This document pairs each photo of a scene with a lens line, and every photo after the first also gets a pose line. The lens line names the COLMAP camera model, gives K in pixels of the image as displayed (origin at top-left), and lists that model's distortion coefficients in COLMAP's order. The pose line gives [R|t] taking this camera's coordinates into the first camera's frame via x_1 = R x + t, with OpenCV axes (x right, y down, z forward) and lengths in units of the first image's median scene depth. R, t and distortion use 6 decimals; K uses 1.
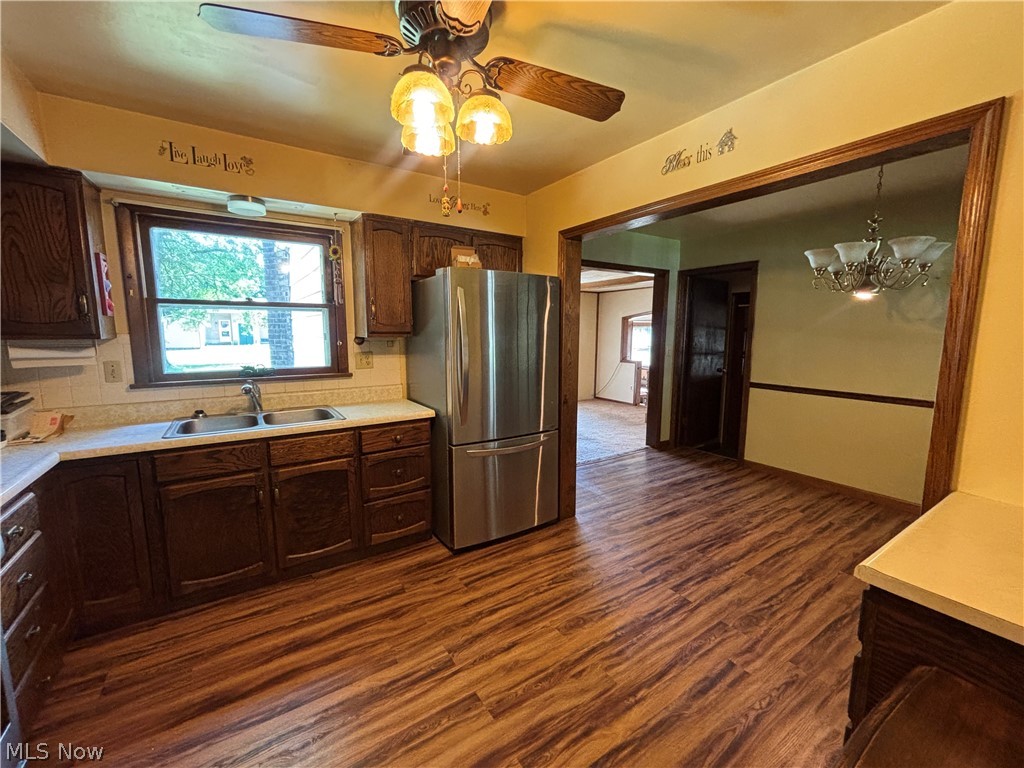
lens RADIAL K [[421.3, 0, 519.5], [0, 421.3, 381.1], [0, 0, 1]] dist [-0.001881, 0.002578]
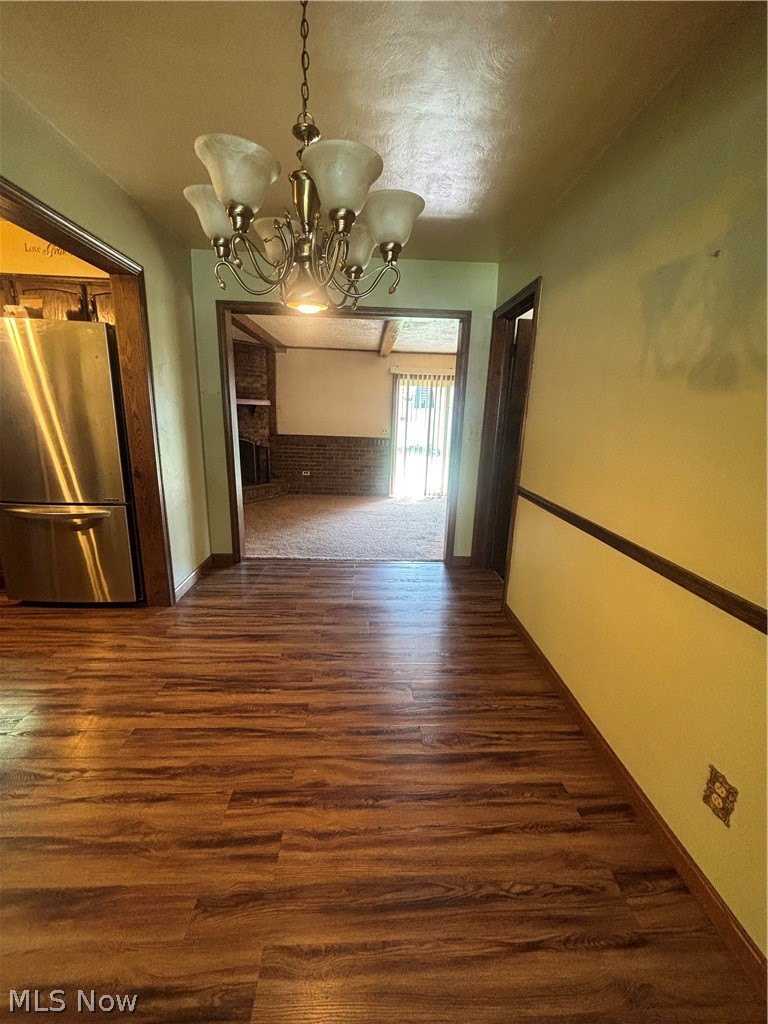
lens RADIAL K [[421.3, 0, 389.4], [0, 421.3, 519.0], [0, 0, 1]] dist [-0.001881, 0.002578]
pose [[0.852367, 0.159208, -0.498120, 1.437196], [-0.089824, 0.982946, 0.160463, -0.068260], [0.515172, -0.092030, 0.852131, 0.756779]]
